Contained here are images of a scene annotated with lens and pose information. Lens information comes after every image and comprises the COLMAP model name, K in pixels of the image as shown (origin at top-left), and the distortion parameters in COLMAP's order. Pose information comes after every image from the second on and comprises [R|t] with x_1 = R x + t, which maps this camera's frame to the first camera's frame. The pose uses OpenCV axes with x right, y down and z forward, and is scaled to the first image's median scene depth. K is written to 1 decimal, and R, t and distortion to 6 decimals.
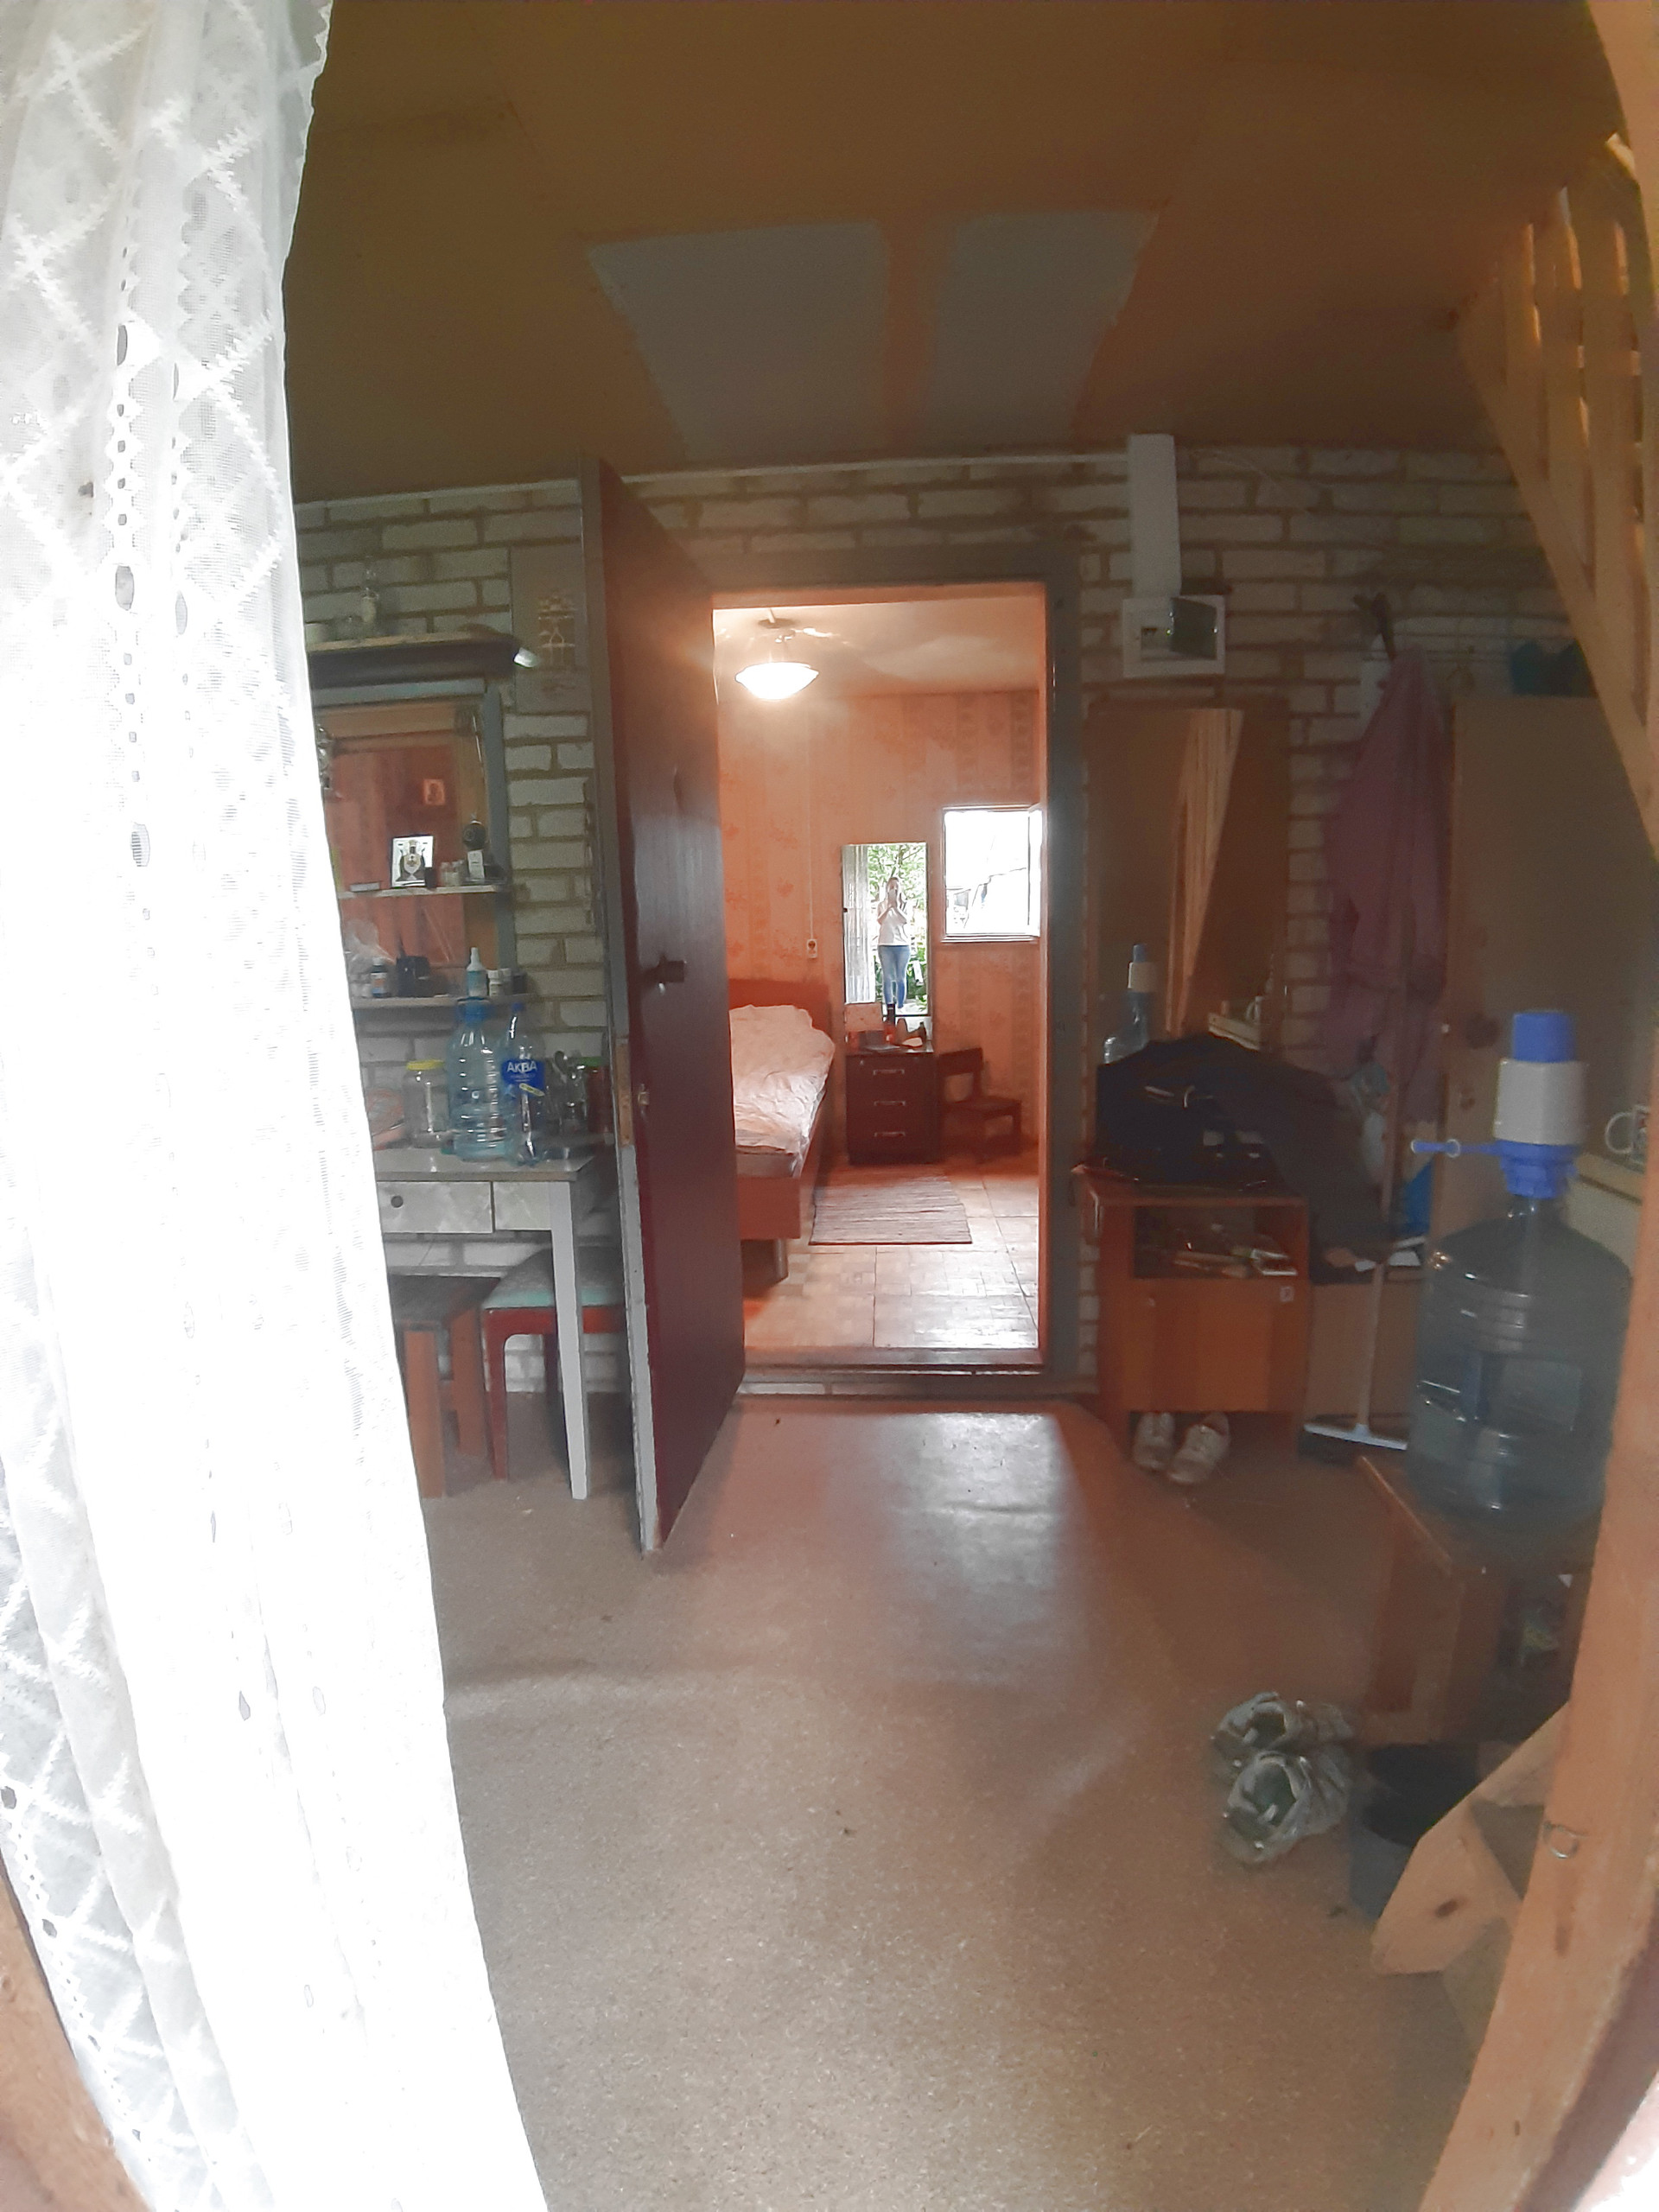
lens RADIAL K [[1141.1, 0, 796.8], [0, 1141.1, 1098.1], [0, 0, 1]] dist [-0.089046, -0.000588]
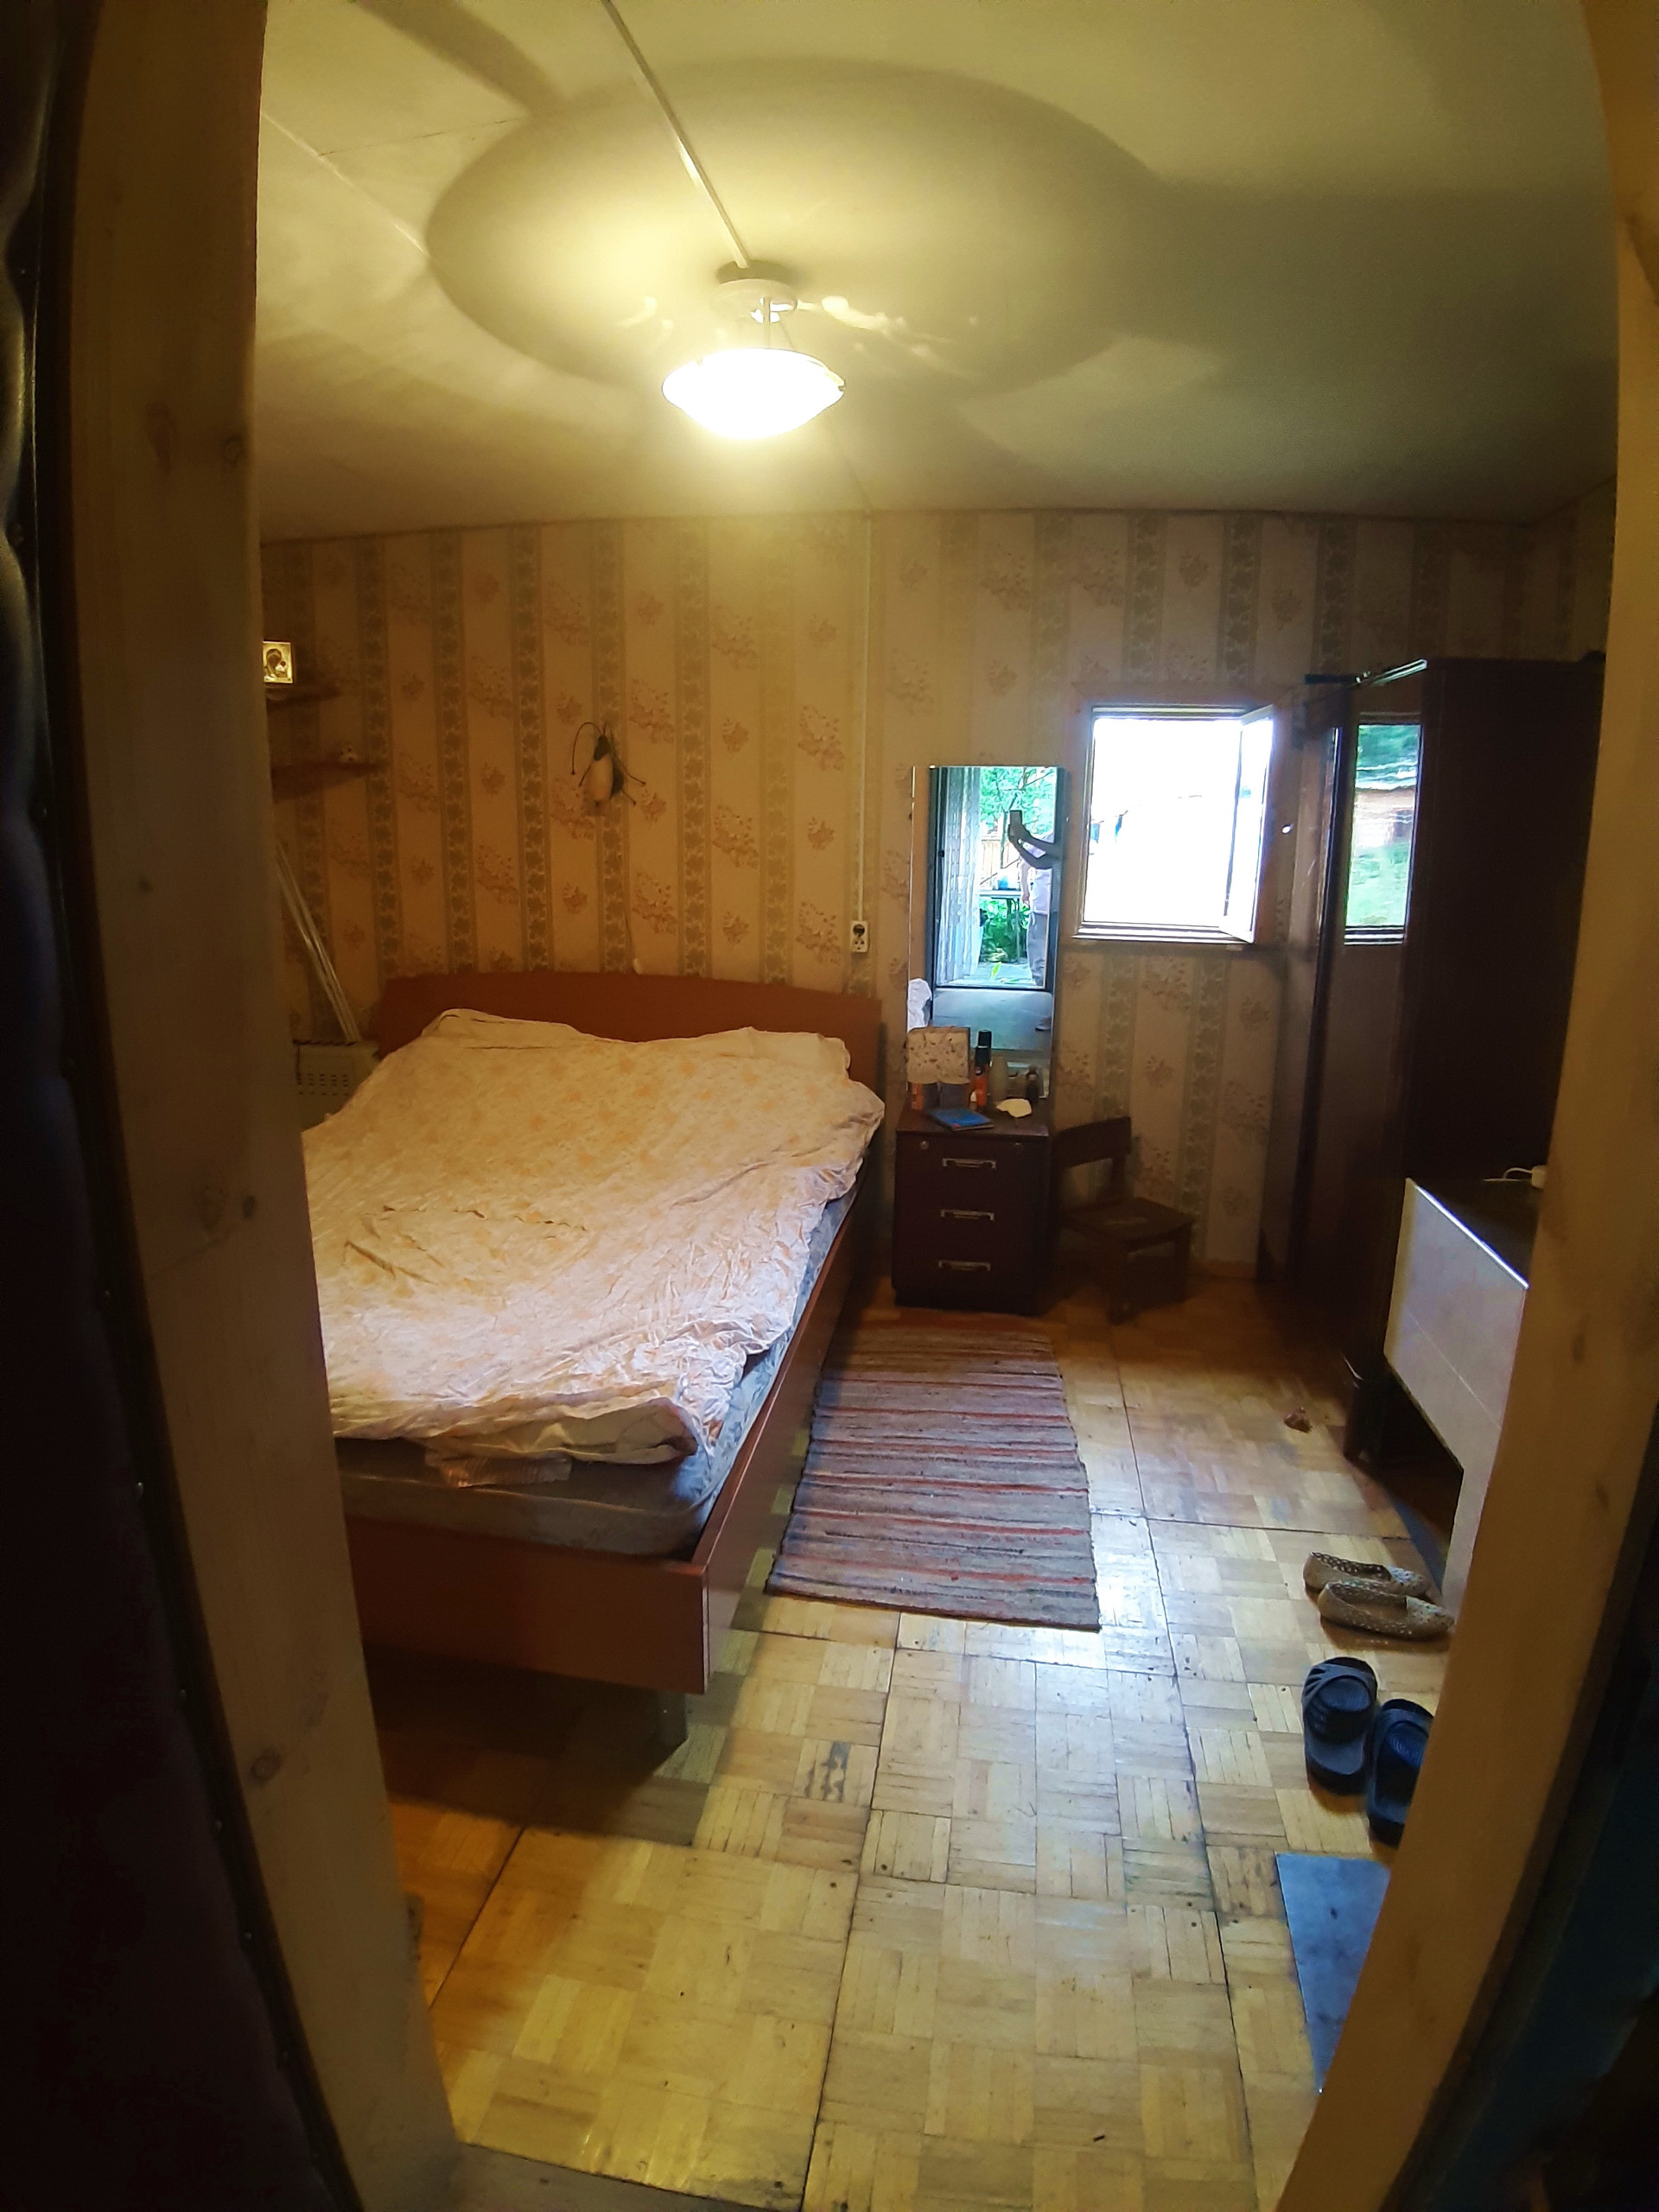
lens RADIAL K [[1141.1, 0, 824.4], [0, 1141.1, 1088.4], [0, 0, 1]] dist [-0.089046, -0.000588]
pose [[0.995765, 0.059365, -0.070198, 0.043955], [-0.054775, 0.996342, 0.065595, -0.092795], [0.073835, -0.061472, 0.995374, 0.405082]]
